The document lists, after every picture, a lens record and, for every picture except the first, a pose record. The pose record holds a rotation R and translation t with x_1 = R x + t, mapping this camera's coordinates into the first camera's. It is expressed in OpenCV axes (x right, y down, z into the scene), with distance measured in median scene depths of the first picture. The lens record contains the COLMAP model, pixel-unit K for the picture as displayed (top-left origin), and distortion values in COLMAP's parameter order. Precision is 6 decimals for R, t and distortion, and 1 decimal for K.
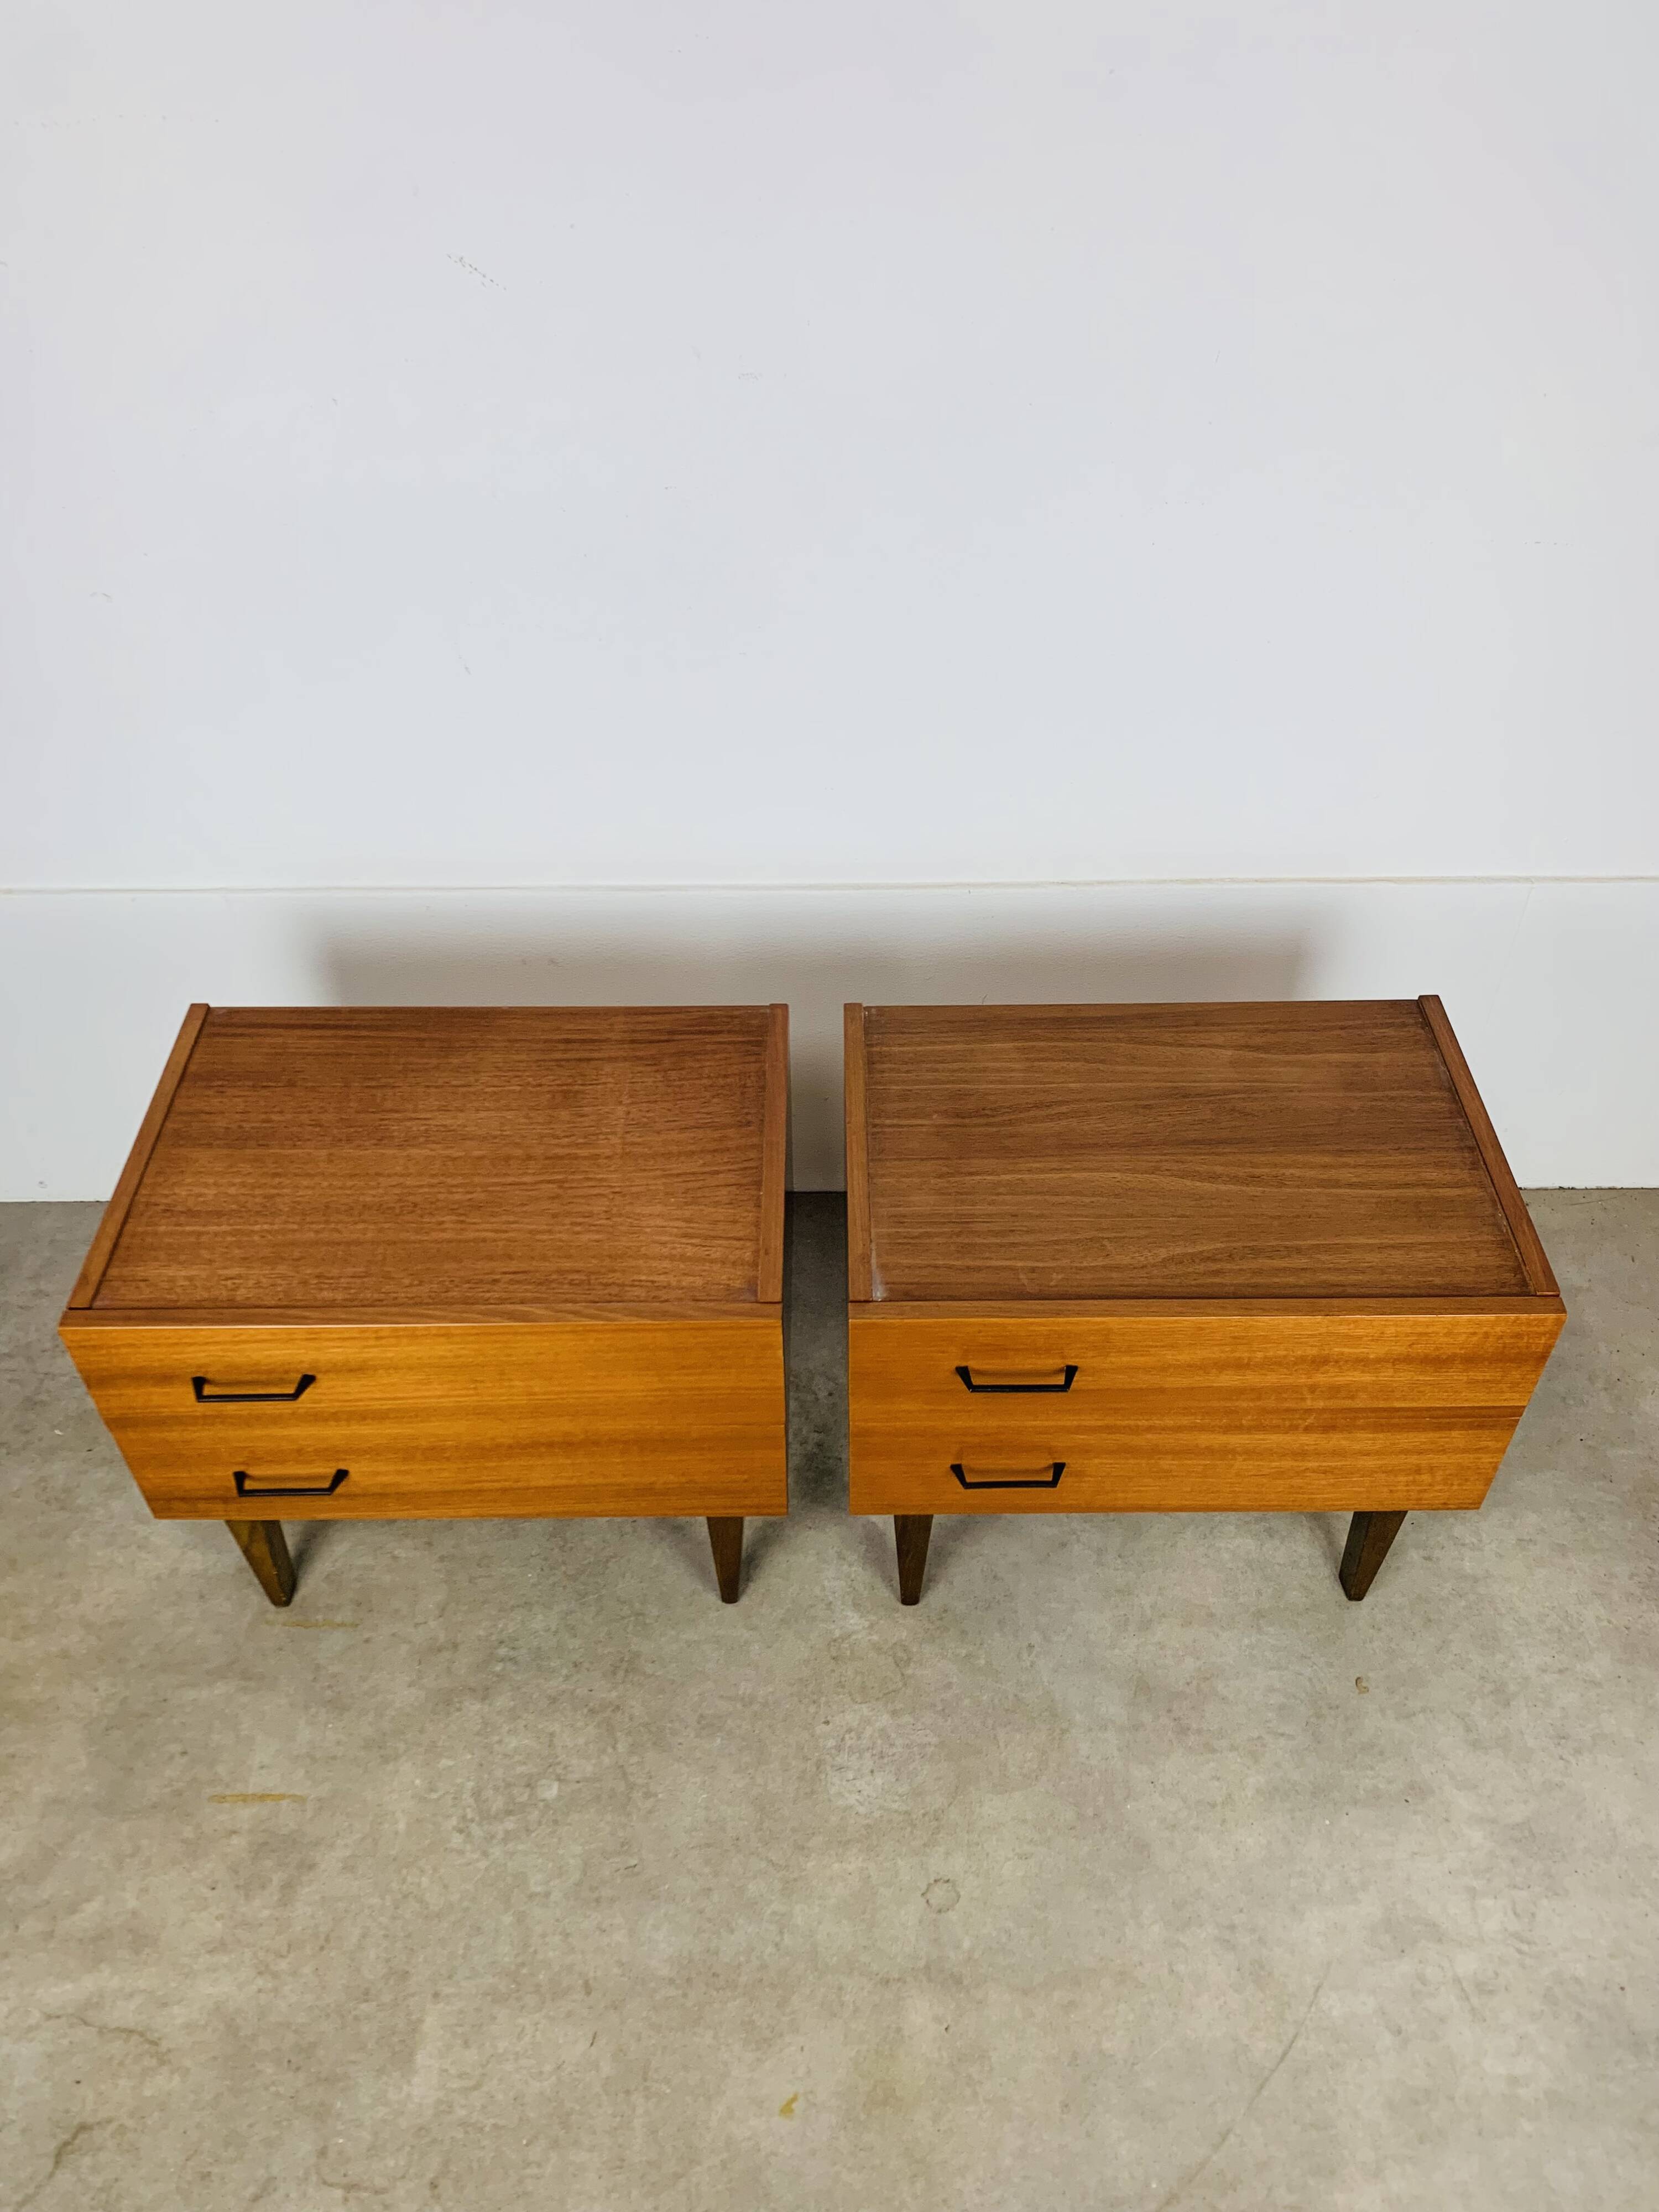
lens RADIAL K [[1703.3, 0, 834.1], [0, 1703.3, 1092.6], [0, 0, 1]] dist [0.008564, -0.006911]
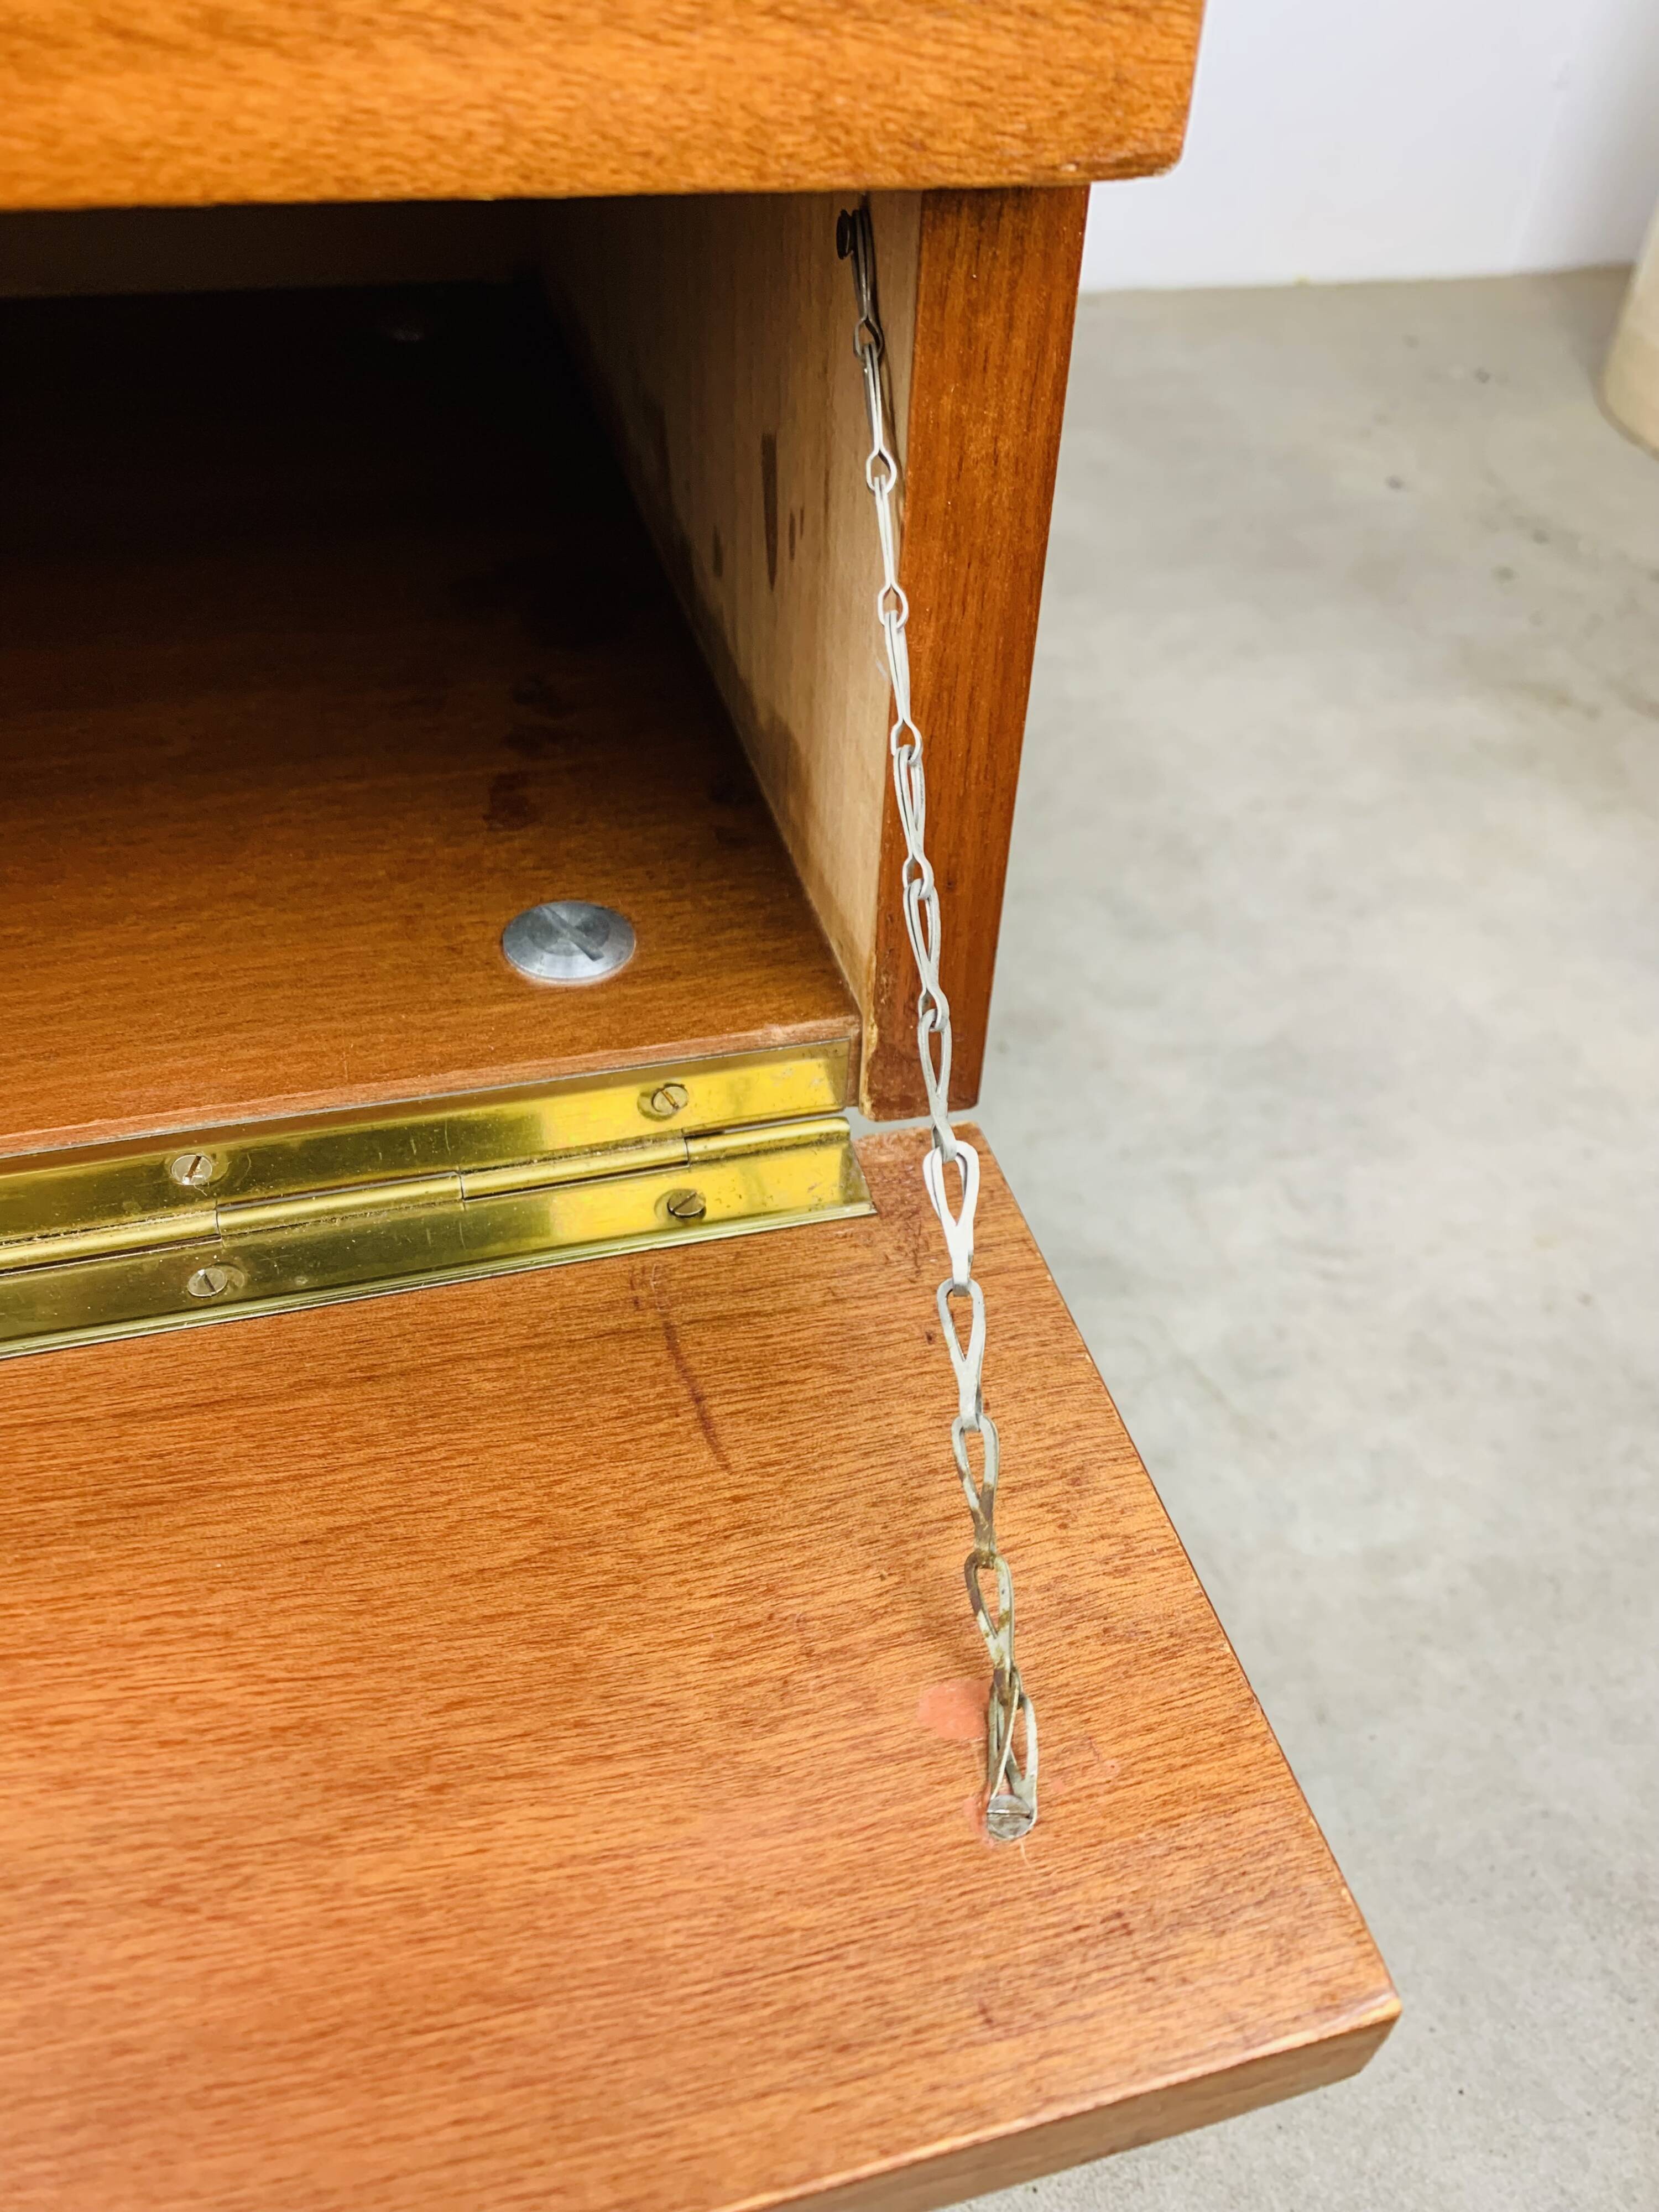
lens RADIAL K [[1699.3, 0, 837.5], [0, 1699.3, 1100.6], [0, 0, 1]] dist [0.019612, -0.025796]
pose [[0.963118, -0.151100, 0.222648, 0.210108], [0.149691, 0.988458, 0.023292, 0.420433], [-0.223598, 0.010896, 0.974621, 0.628231]]
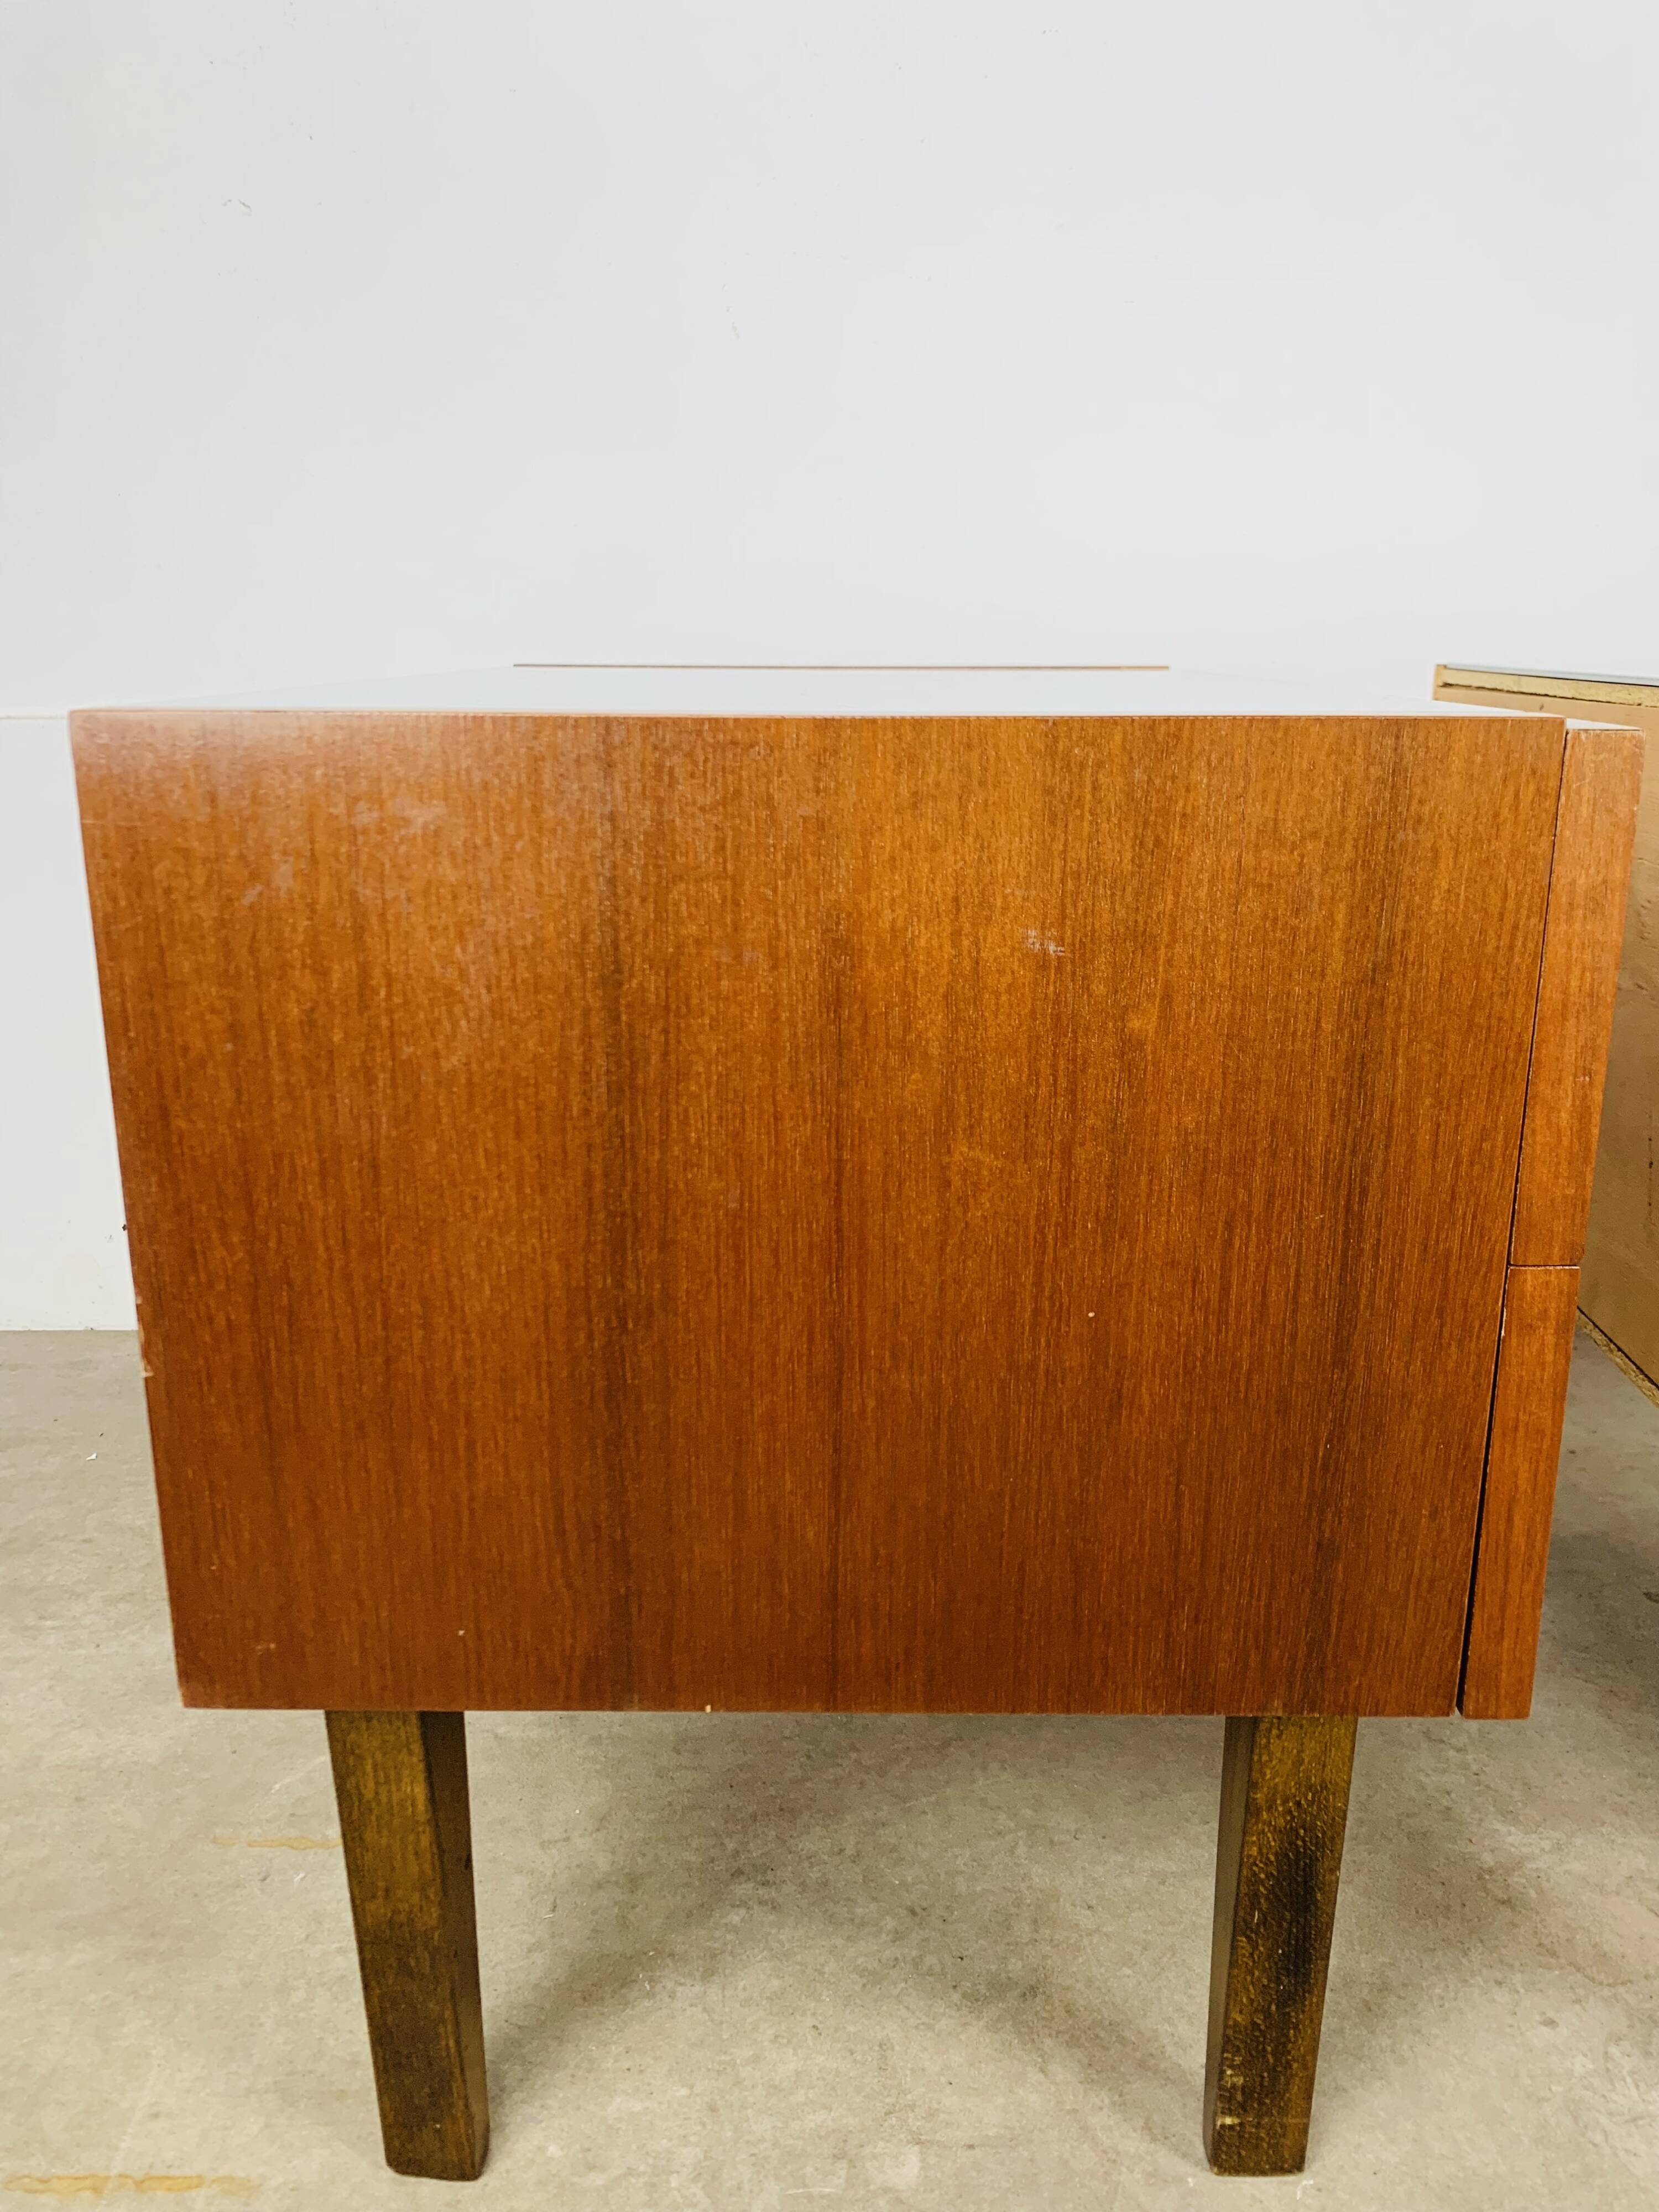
lens RADIAL K [[1702.9, 0, 849.9], [0, 1702.9, 1101.5], [0, 0, 1]] dist [0.009372, -0.009715]
pose [[0.999993, -0.003508, -0.001528, -0.180391], [0.002411, 0.887797, -0.460229, 0.381728], [0.002971, 0.460222, 0.887799, 0.564583]]
